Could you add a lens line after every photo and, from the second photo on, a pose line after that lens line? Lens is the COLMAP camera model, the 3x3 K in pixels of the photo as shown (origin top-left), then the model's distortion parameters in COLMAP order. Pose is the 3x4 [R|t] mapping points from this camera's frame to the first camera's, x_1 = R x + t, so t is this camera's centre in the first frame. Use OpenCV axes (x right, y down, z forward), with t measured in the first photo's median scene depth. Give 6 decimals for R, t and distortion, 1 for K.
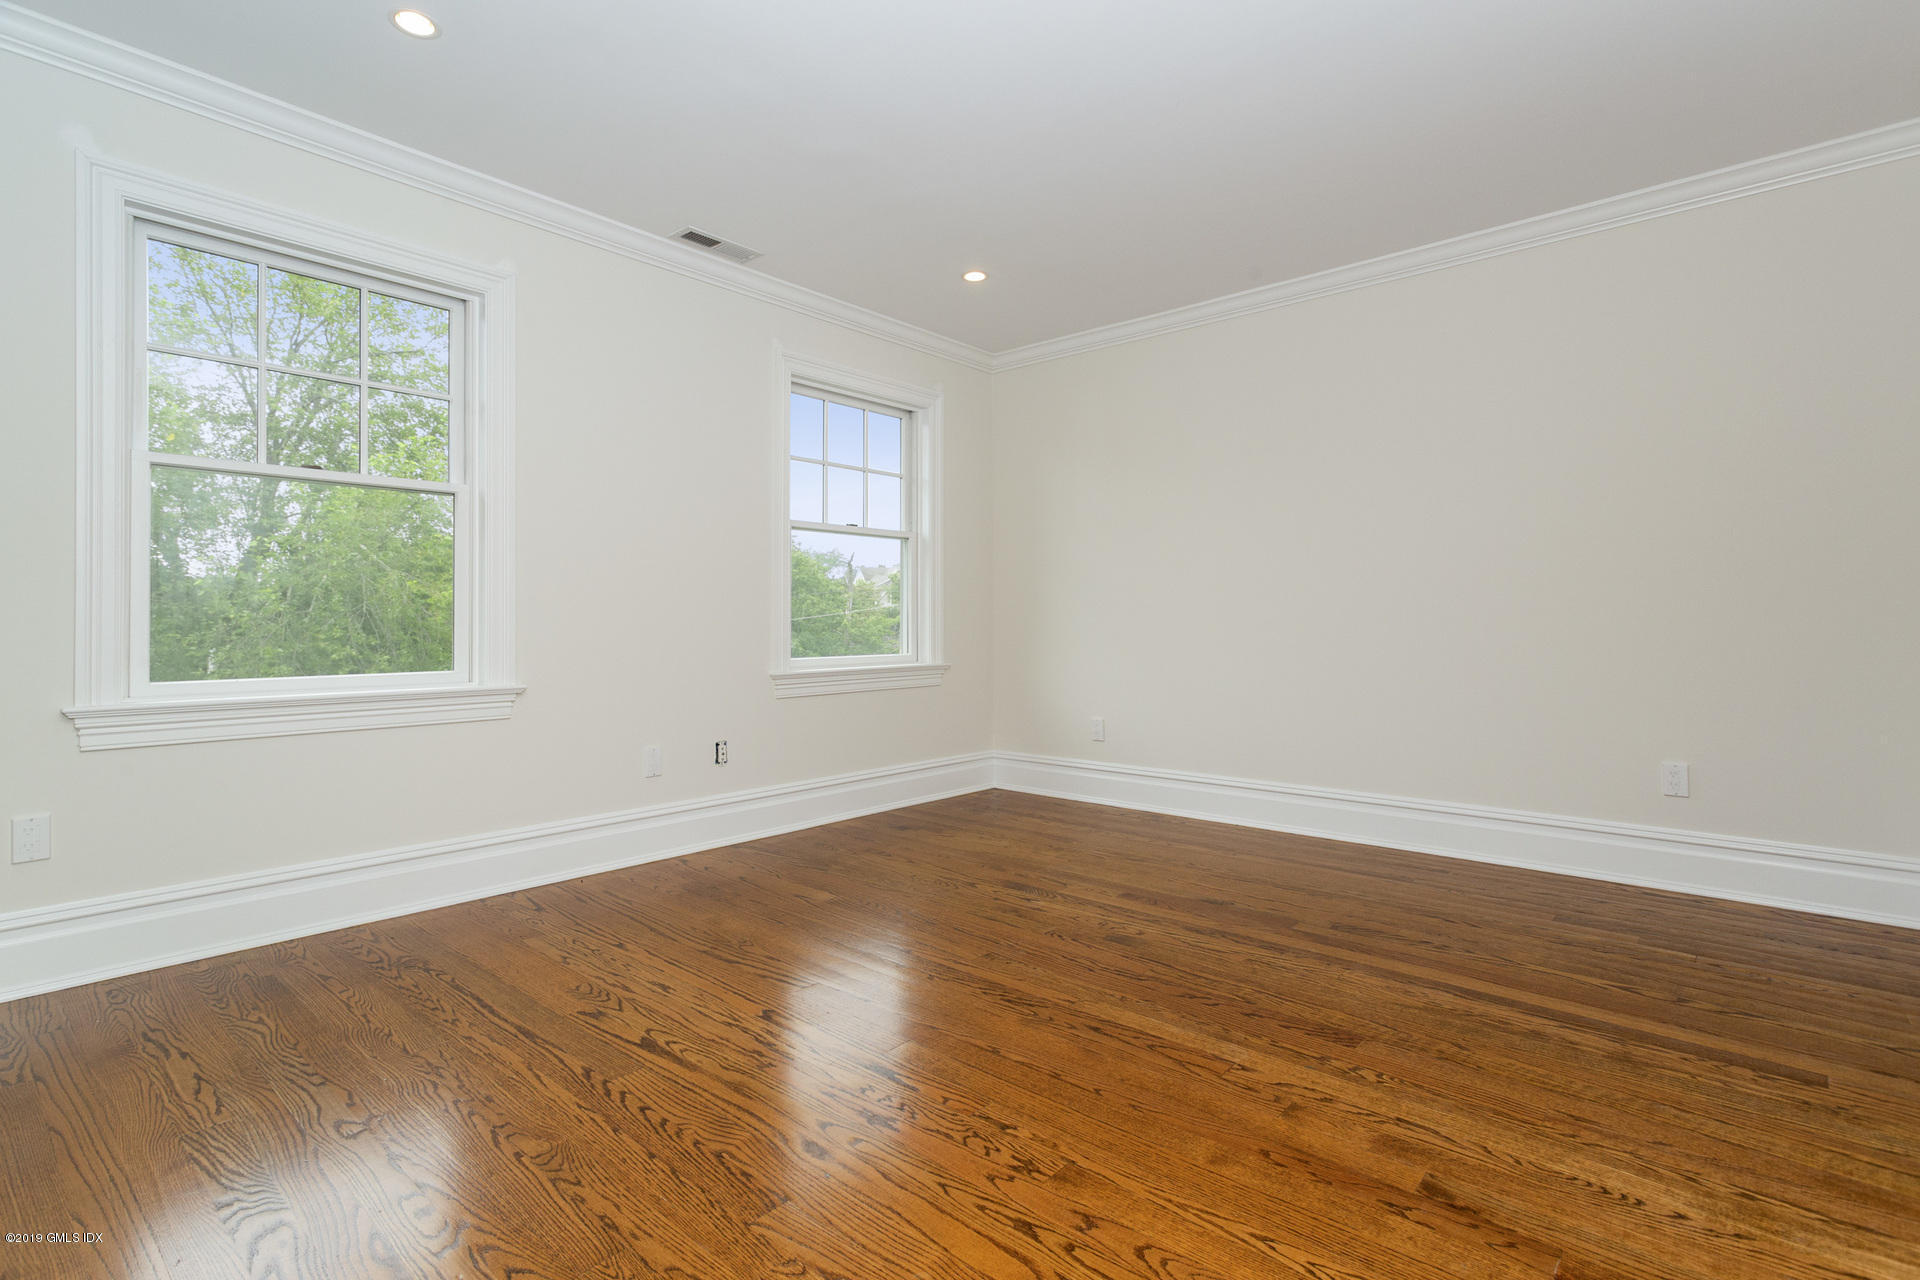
lens RADIAL K [[919.5, 0, 960.0], [0, 919.5, 640.0], [0, 0, 1]] dist [0.003100, 0.001326]
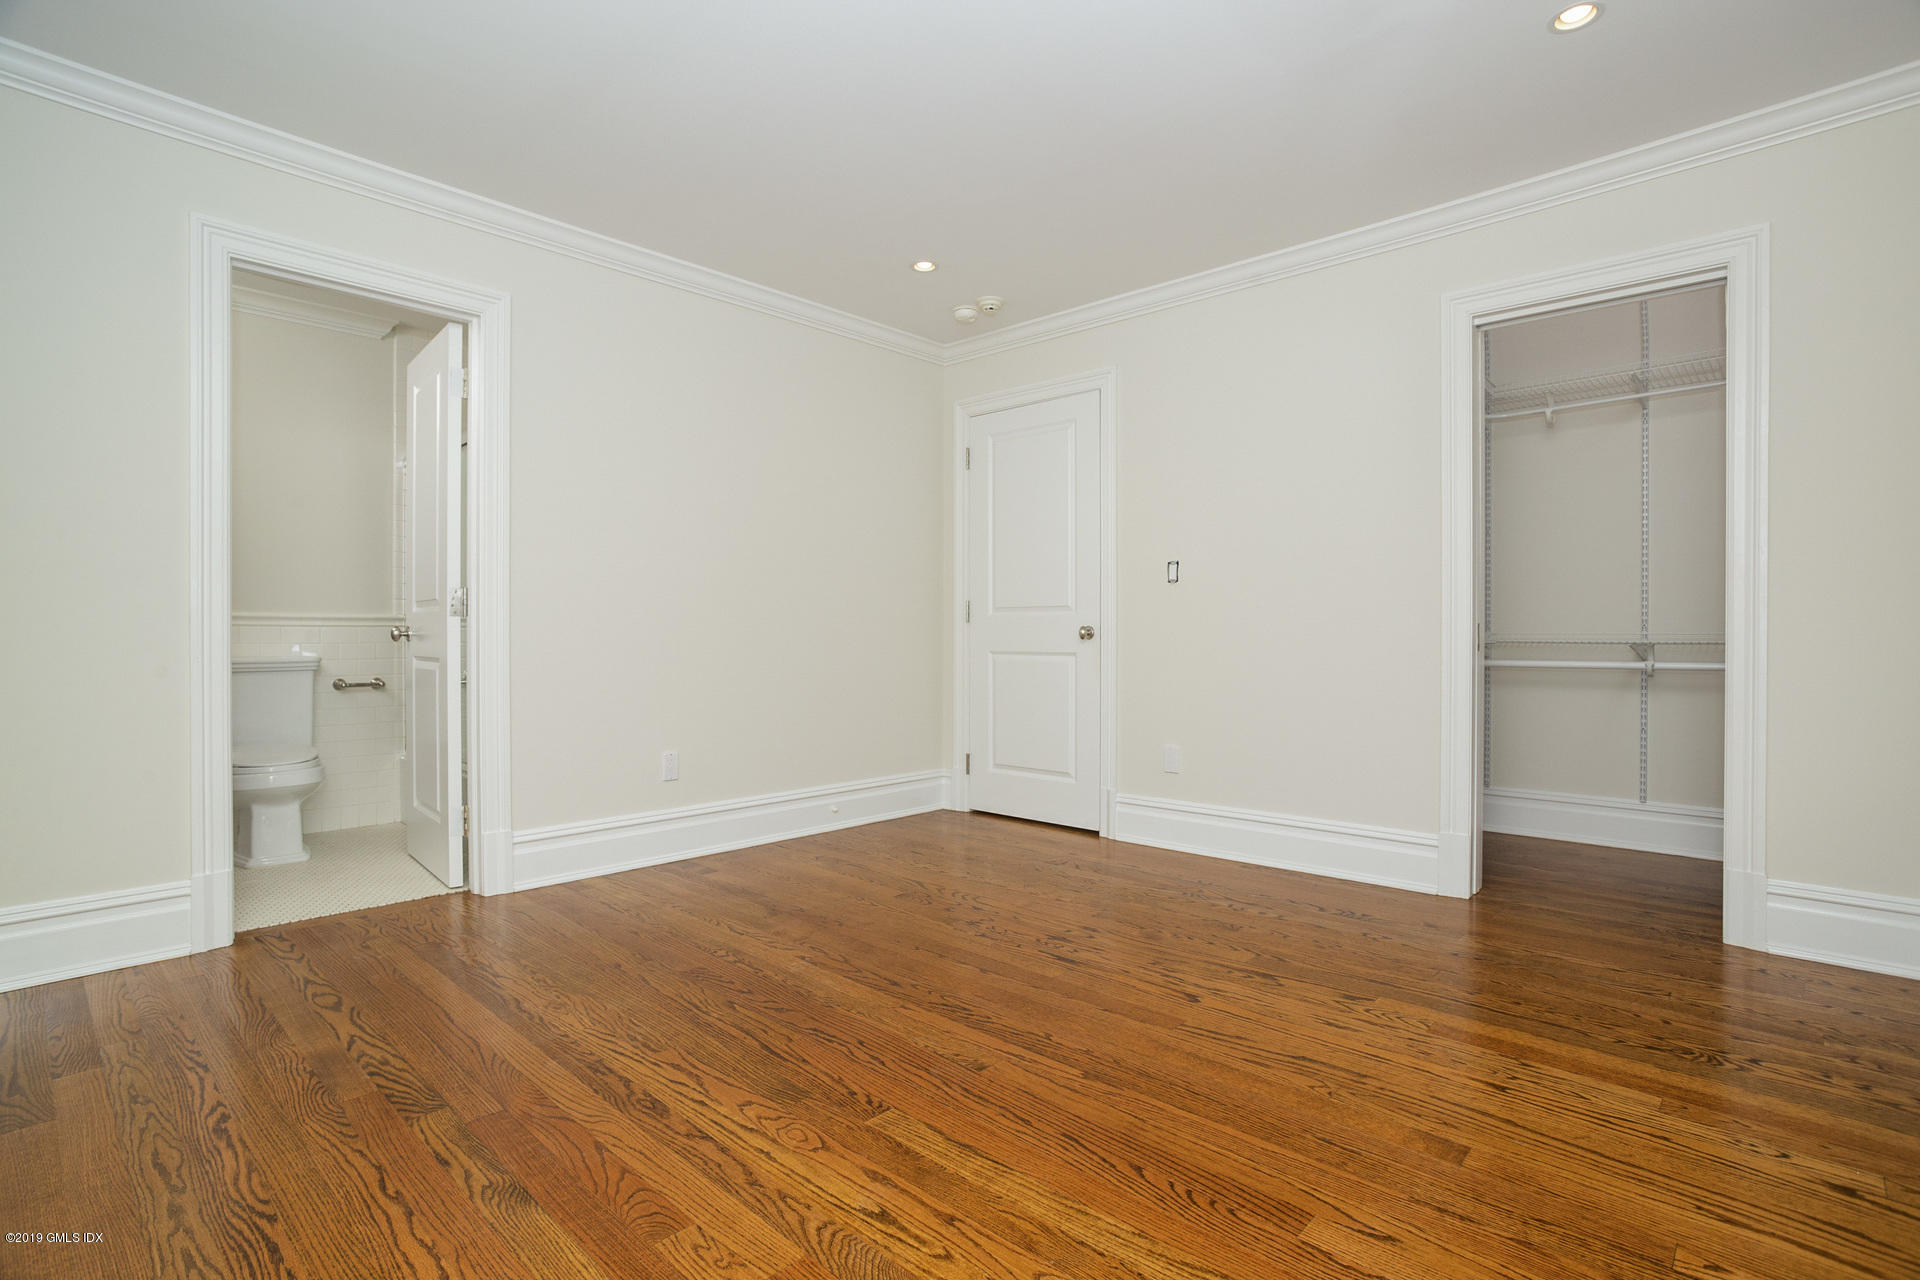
lens RADIAL K [[919.5, 0, 960.0], [0, 919.5, 640.0], [0, 0, 1]] dist [0.003100, 0.001326]
pose [[-0.999488, -0.000675, 0.031980, 0.026545], [0.000137, 0.999678, 0.025382, -0.036299], [-0.031987, 0.025374, -0.999166, 1.993415]]
